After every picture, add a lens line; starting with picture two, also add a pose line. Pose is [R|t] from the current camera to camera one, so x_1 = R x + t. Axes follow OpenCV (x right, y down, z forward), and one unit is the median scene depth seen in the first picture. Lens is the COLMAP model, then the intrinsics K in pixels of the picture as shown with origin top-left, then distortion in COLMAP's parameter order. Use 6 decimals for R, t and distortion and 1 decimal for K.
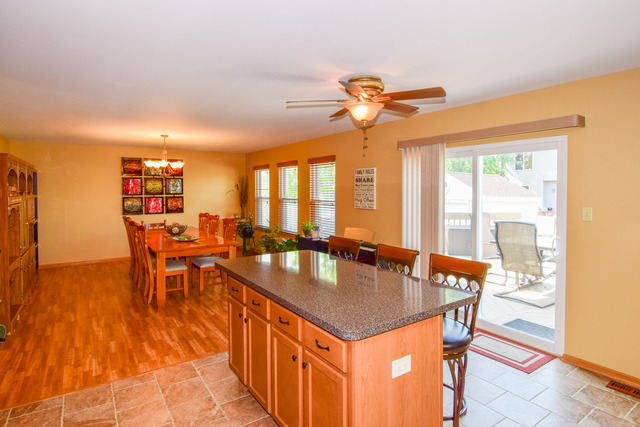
lens RADIAL K [[344.9, 0, 321.7], [0, 344.9, 201.3], [0, 0, 1]] dist [0.009594, -0.009809]
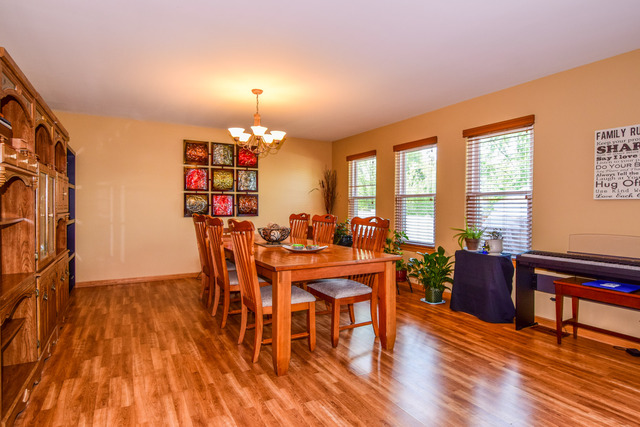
lens RADIAL K [[344.9, 0, 322.5], [0, 344.9, 213.5], [0, 0, 1]] dist [0.009594, -0.009809]
pose [[0.996613, 0.008818, -0.081755, -0.276731], [-0.009857, 0.999875, -0.012323, 0.049486], [0.081636, 0.013087, 0.996576, 0.358765]]
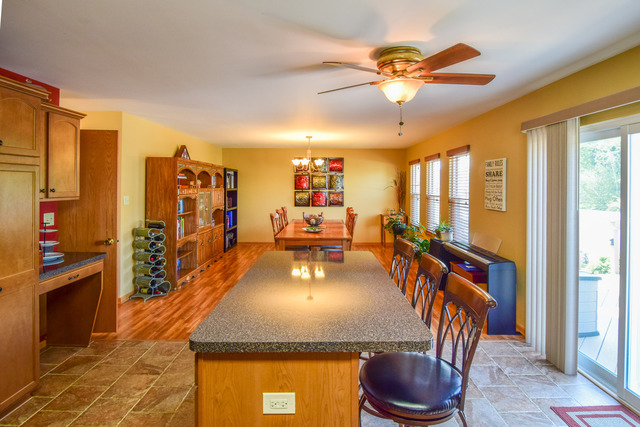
lens RADIAL K [[344.9, 0, 330.5], [0, 344.9, 187.9], [0, 0, 1]] dist [0.009594, -0.009809]
pose [[0.837350, 0.010757, -0.546562, 0.215059], [-0.026351, 0.999438, -0.020701, -0.002230], [0.546032, 0.031737, 0.837163, 0.106019]]
